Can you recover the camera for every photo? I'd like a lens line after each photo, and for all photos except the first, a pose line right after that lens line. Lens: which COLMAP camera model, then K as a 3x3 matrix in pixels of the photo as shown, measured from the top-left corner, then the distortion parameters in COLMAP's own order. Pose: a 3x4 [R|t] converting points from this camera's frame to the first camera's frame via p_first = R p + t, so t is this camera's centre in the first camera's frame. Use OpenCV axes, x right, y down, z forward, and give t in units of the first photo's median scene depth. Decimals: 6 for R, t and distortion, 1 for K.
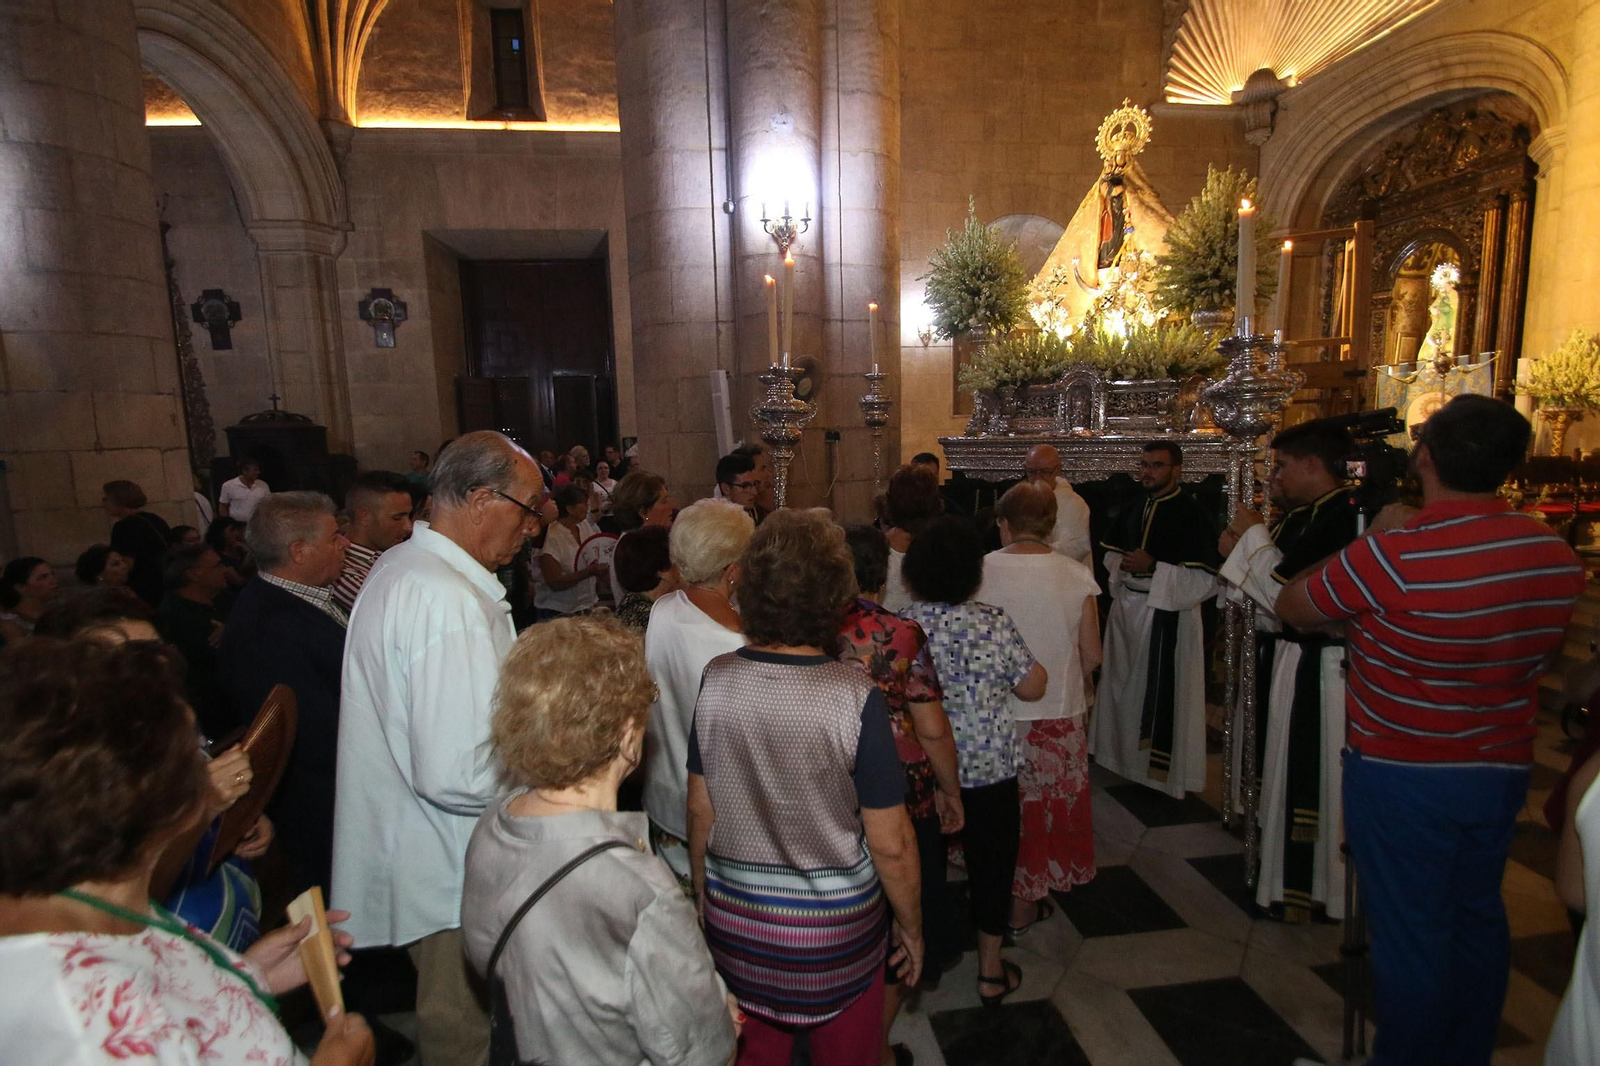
lens RADIAL K [[742.2, 0, 790.8], [0, 742.2, 545.8], [0, 0, 1]] dist [0.003776, -0.010883]
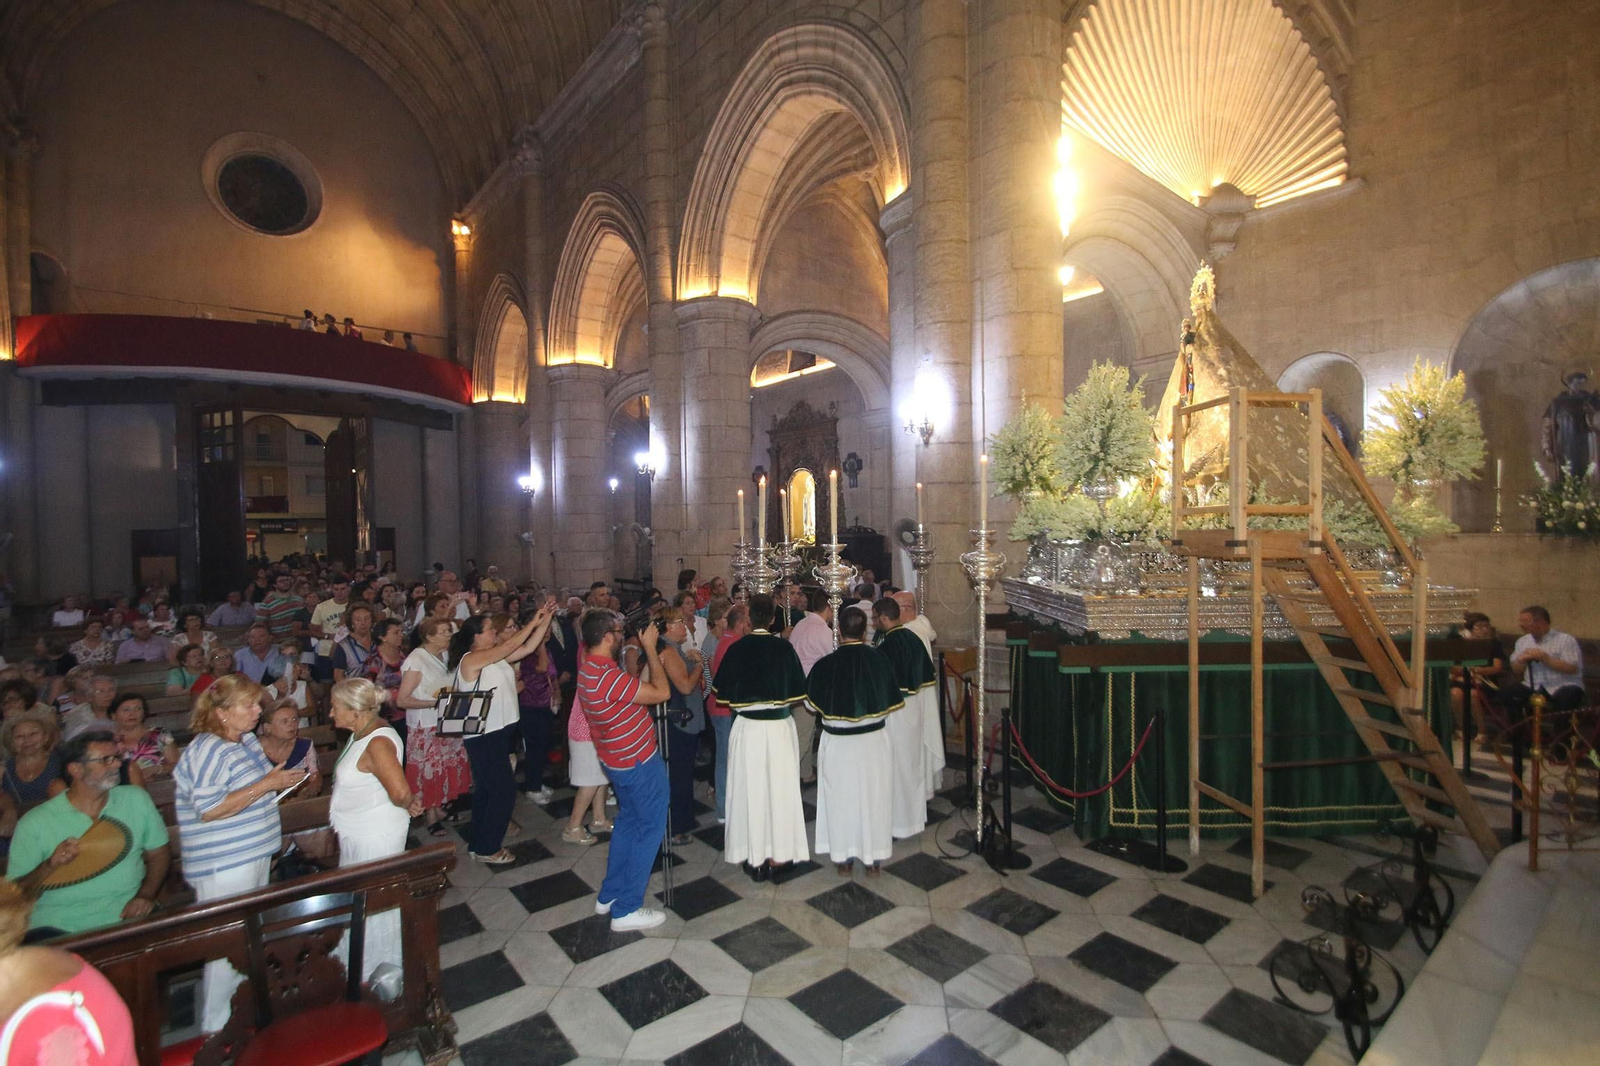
lens RADIAL K [[742.2, 0, 786.5], [0, 742.2, 544.7], [0, 0, 1]] dist [0.003776, -0.010883]
pose [[0.522333, 0.033839, -0.852070, 0.772486], [-0.122303, 0.991855, -0.035584, -0.078098], [0.843926, 0.122797, 0.522217, 0.018930]]
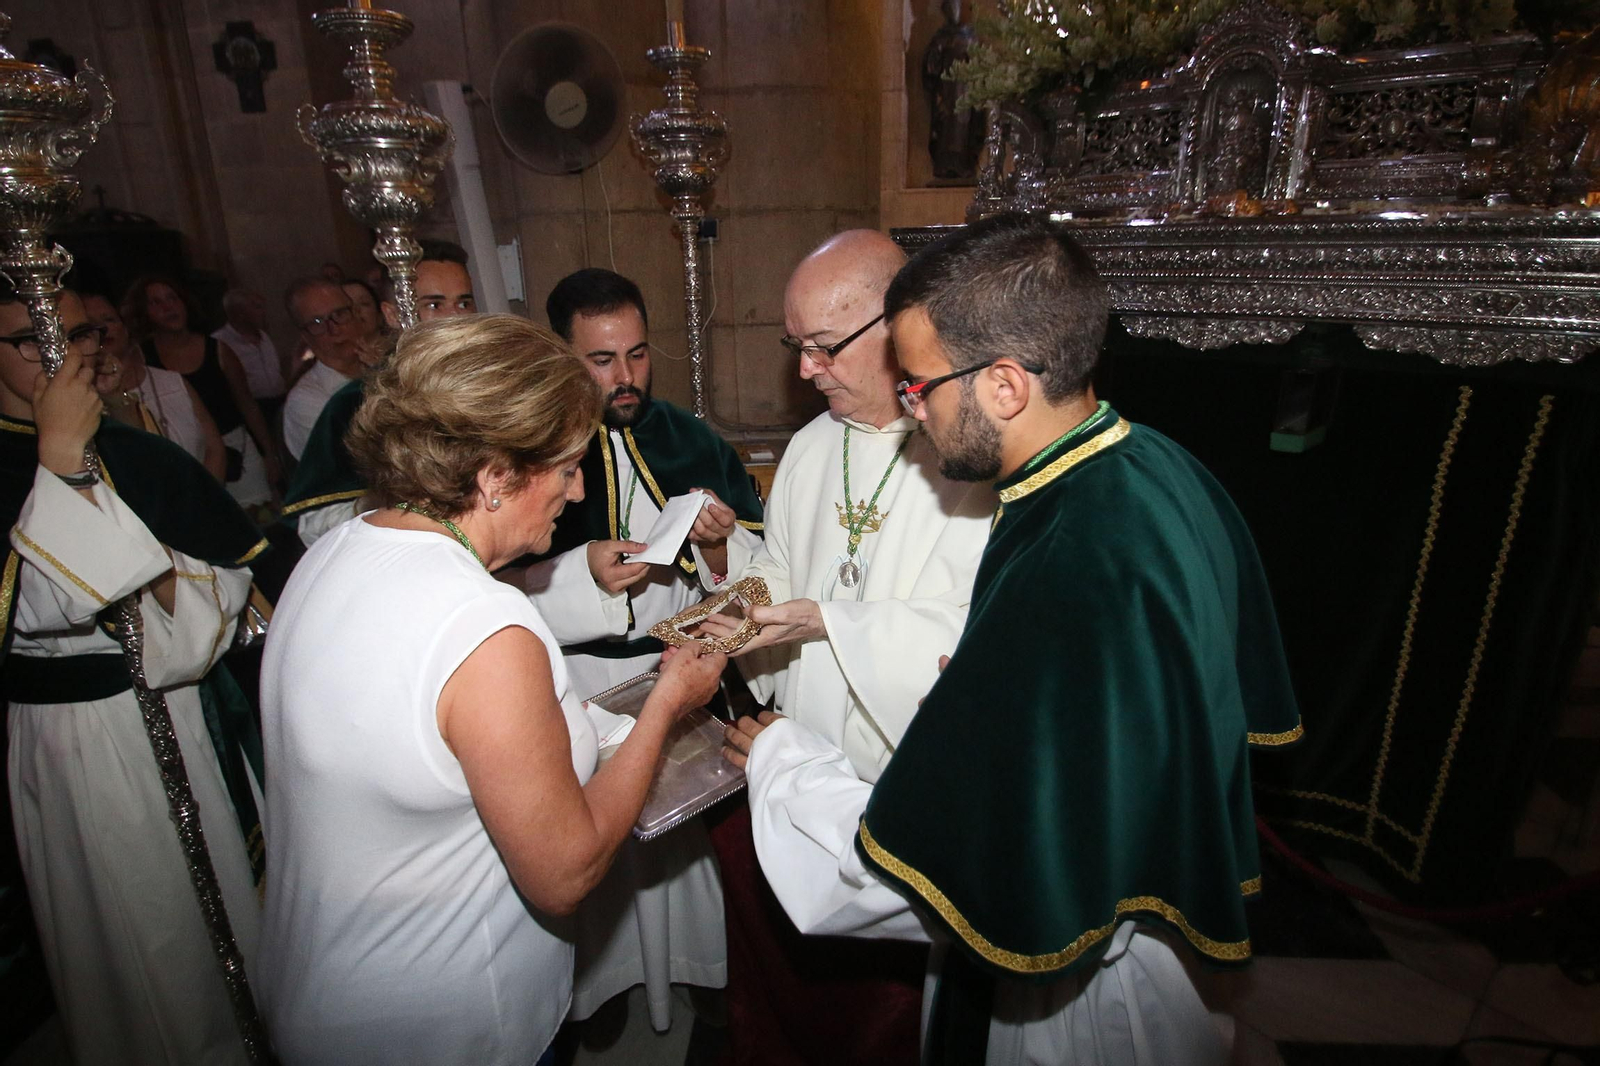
lens RADIAL K [[867.4, 0, 780.2], [0, 867.4, 541.2], [0, 0, 1]] dist [-0.006198, -0.014879]
pose [[0.977779, 0.065270, -0.199219, 0.176337], [-0.028661, 0.982994, 0.181389, -0.040219], [0.207670, -0.171649, 0.963021, 0.337296]]
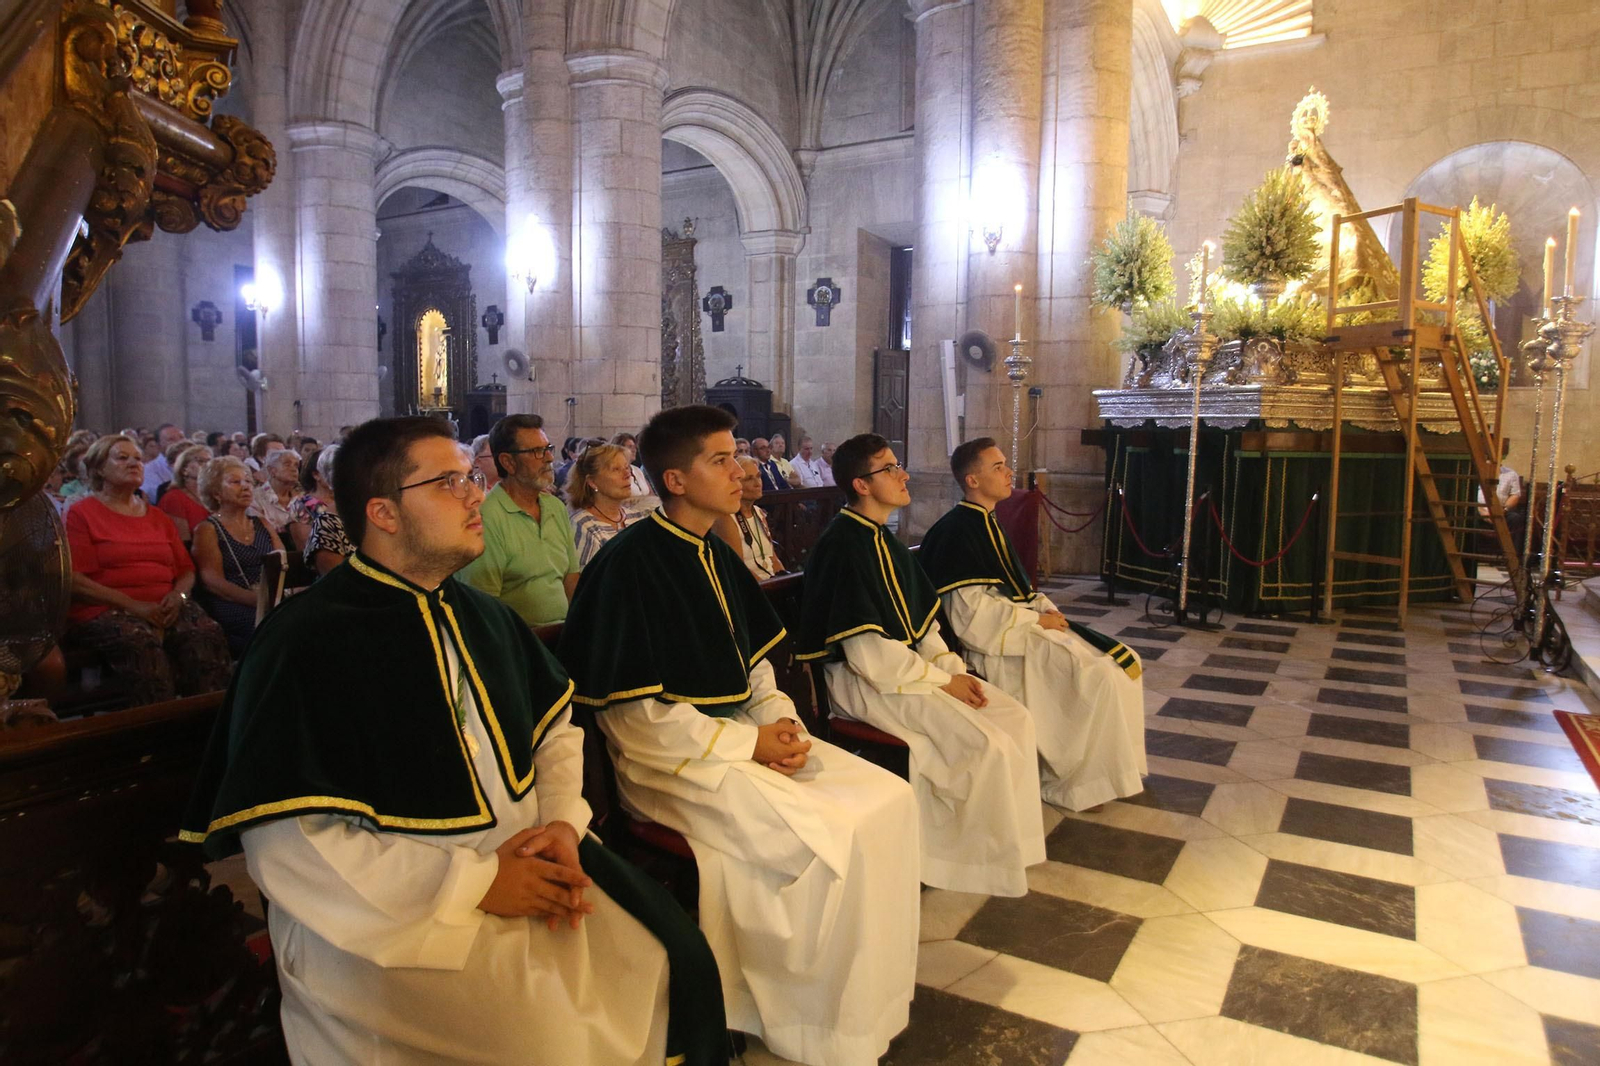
lens RADIAL K [[1028.6, 0, 783.4], [0, 1028.6, 538.3], [0, 0, 1]] dist [-0.041262, 0.009727]
pose [[0.788817, 0.094729, -0.607284, 0.597193], [-0.120888, 0.992664, -0.002181, 0.112768], [0.602623, 0.075134, 0.794481, -0.443085]]
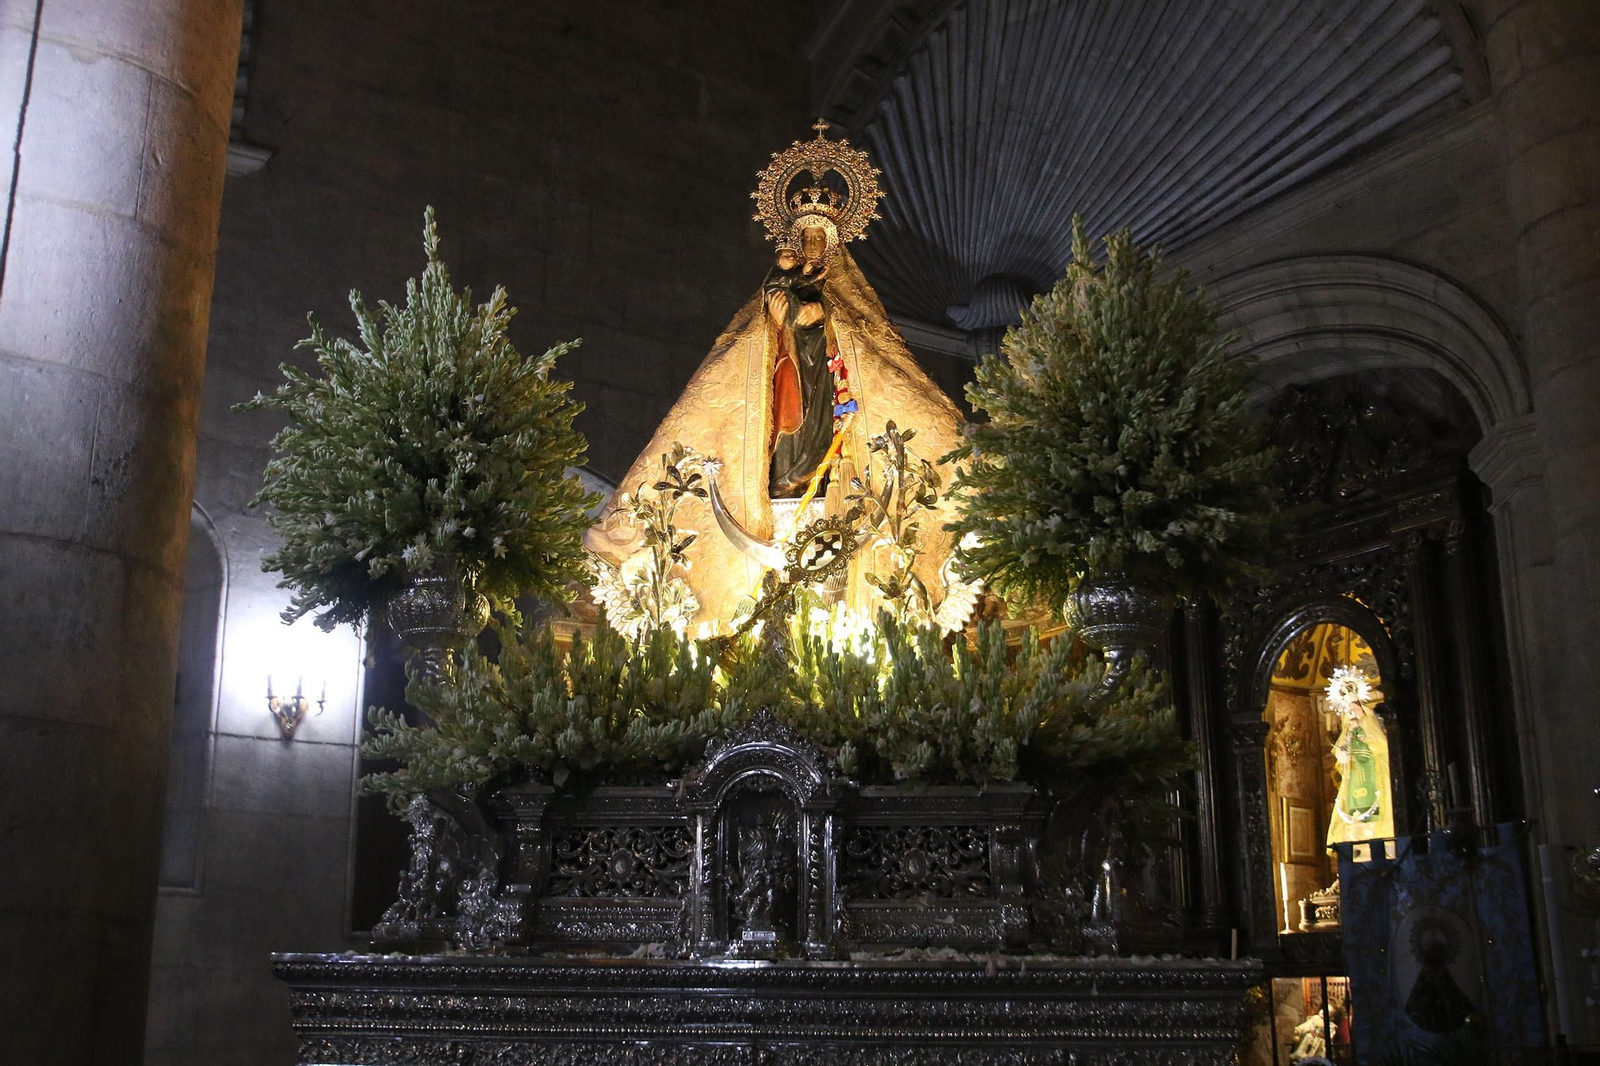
lens RADIAL K [[1682.6, 0, 790.8], [0, 1682.6, 539.5], [0, 0, 1]] dist [-0.077214, 0.000000]
pose [[0.896701, 0.140519, 0.419740, 0.066674], [0.044958, 0.914455, -0.402183, -0.023332], [-0.440348, 0.379508, 0.813675, 0.264613]]
